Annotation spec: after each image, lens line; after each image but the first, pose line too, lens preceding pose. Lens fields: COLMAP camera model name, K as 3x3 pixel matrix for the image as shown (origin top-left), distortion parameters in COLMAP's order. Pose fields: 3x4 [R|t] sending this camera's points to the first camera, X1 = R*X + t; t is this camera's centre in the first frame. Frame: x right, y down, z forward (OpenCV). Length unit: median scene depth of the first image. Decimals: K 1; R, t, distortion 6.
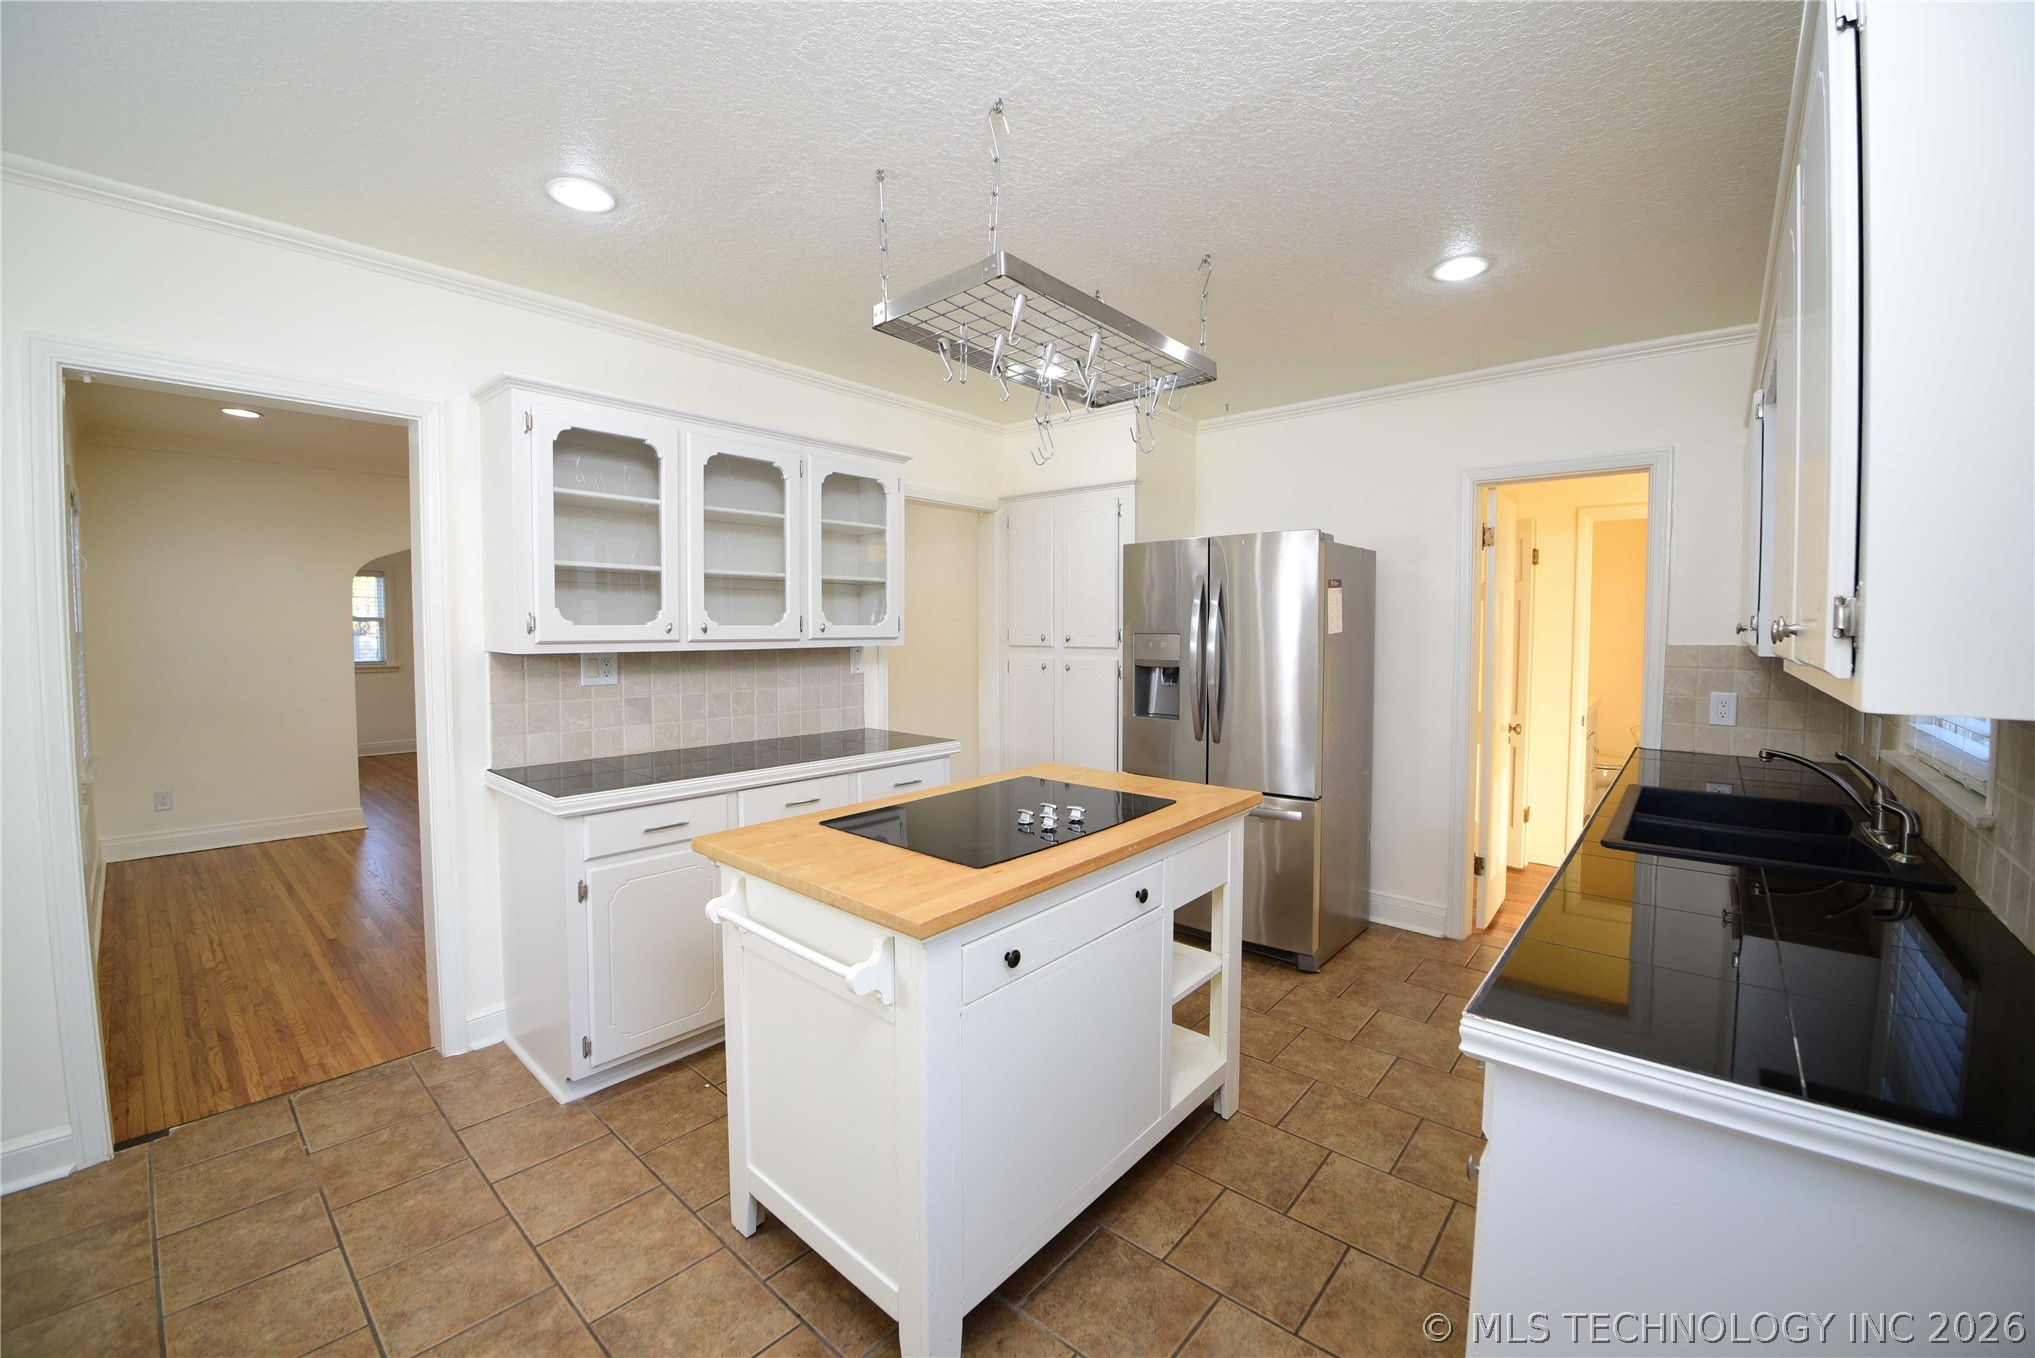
lens RADIAL K [[815.4, 0, 1020.9], [0, 815.4, 663.5], [0, 0, 1]] dist [-0.034559, -0.001950]
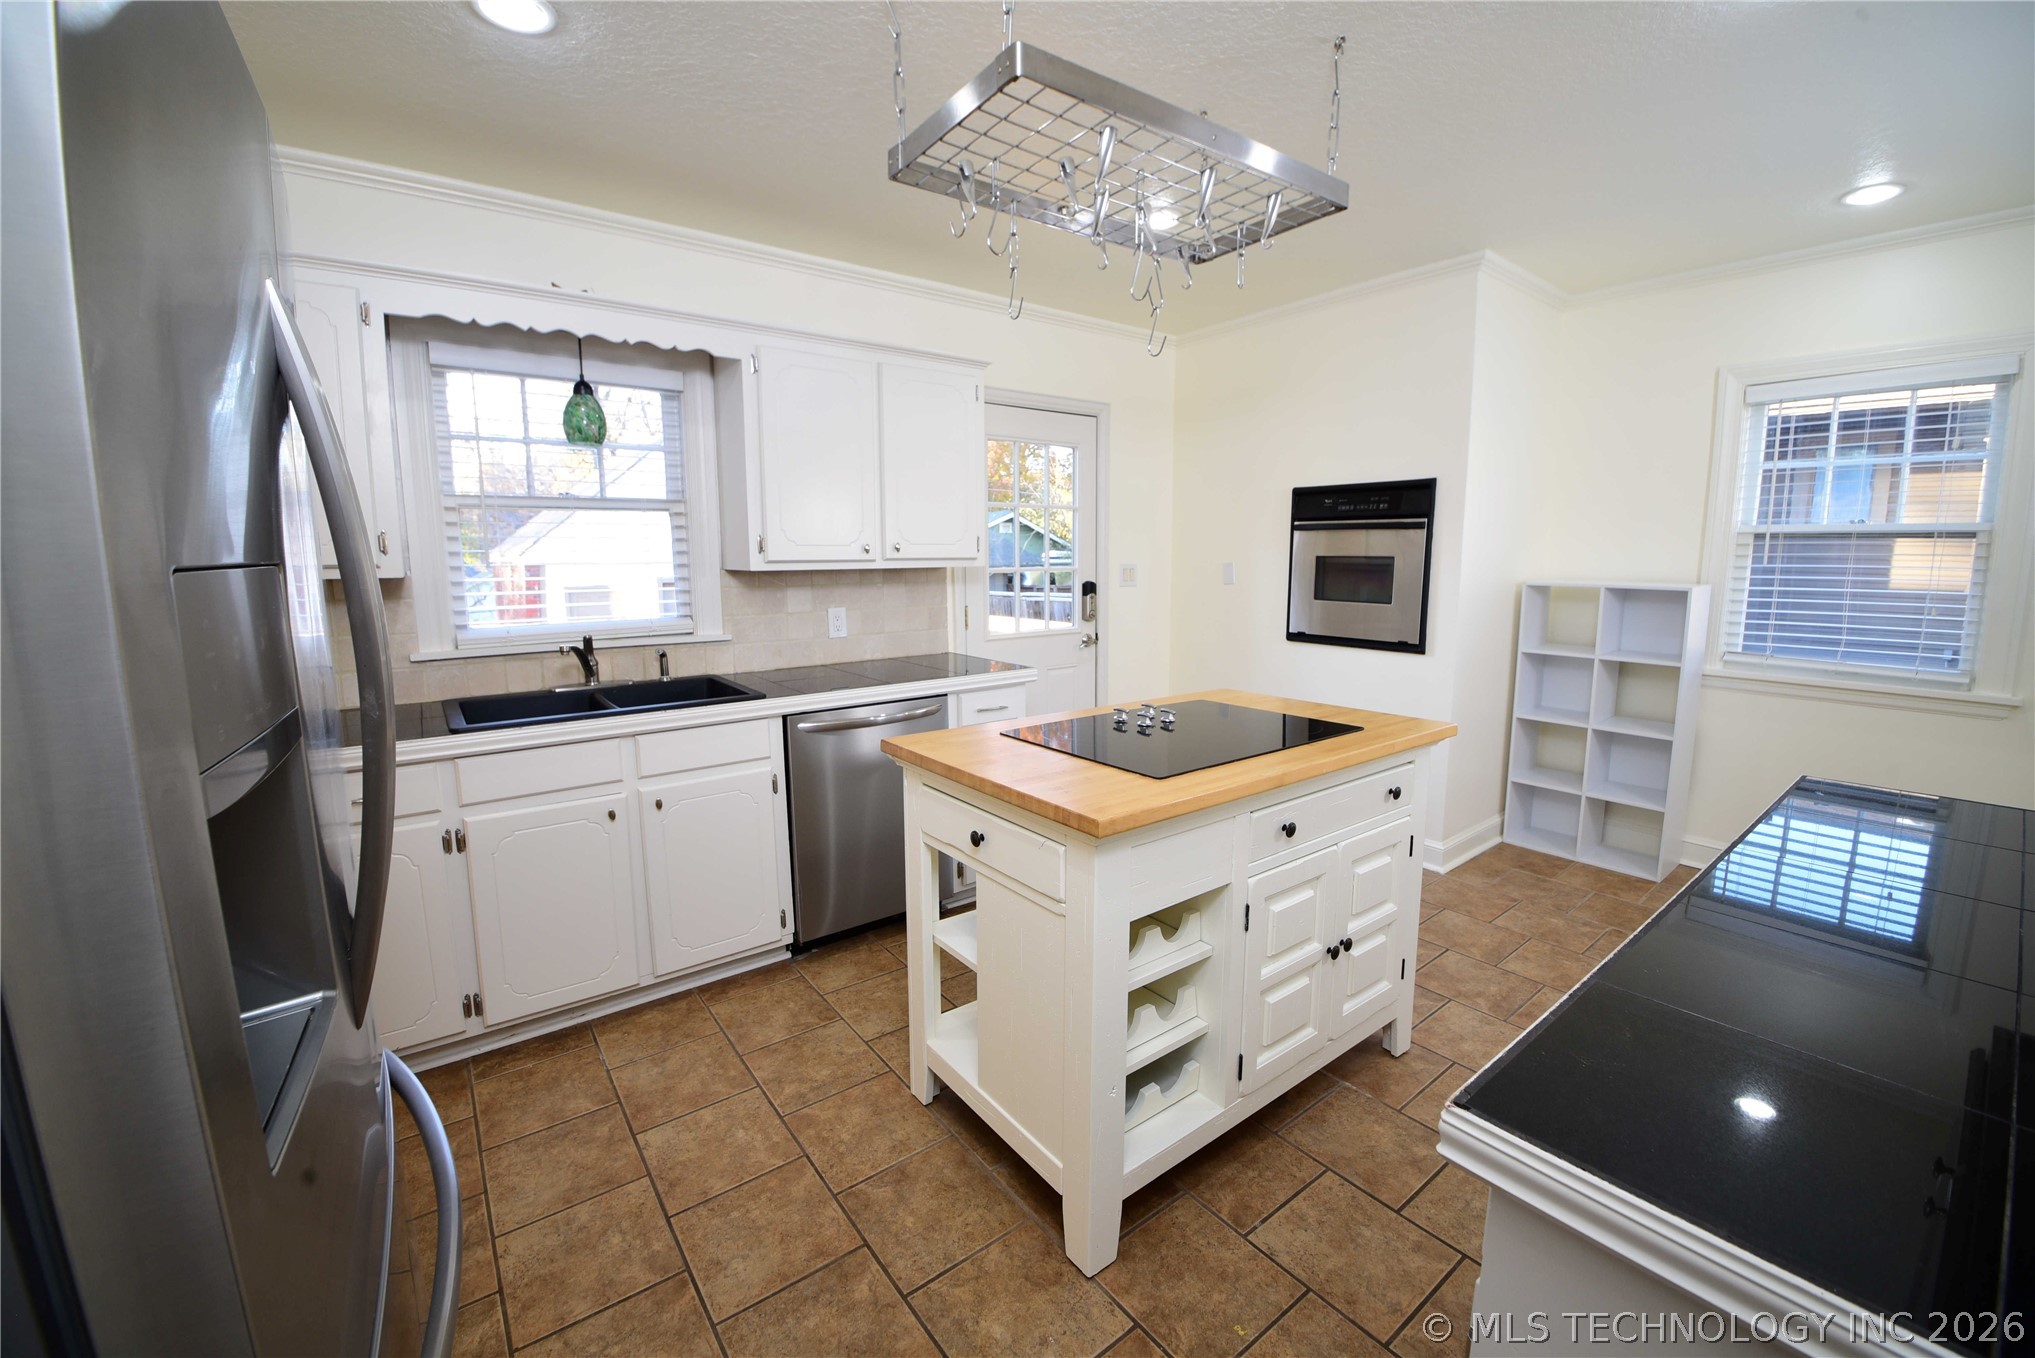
lens RADIAL K [[815.4, 0, 1011.0], [0, 815.4, 677.3], [0, 0, 1]] dist [-0.034559, -0.001950]
pose [[0.973055, 0.021028, -0.229612, 0.103043], [0.006944, 0.992708, 0.120342, -0.001369], [0.230468, -0.118694, 0.965814, 0.124425]]
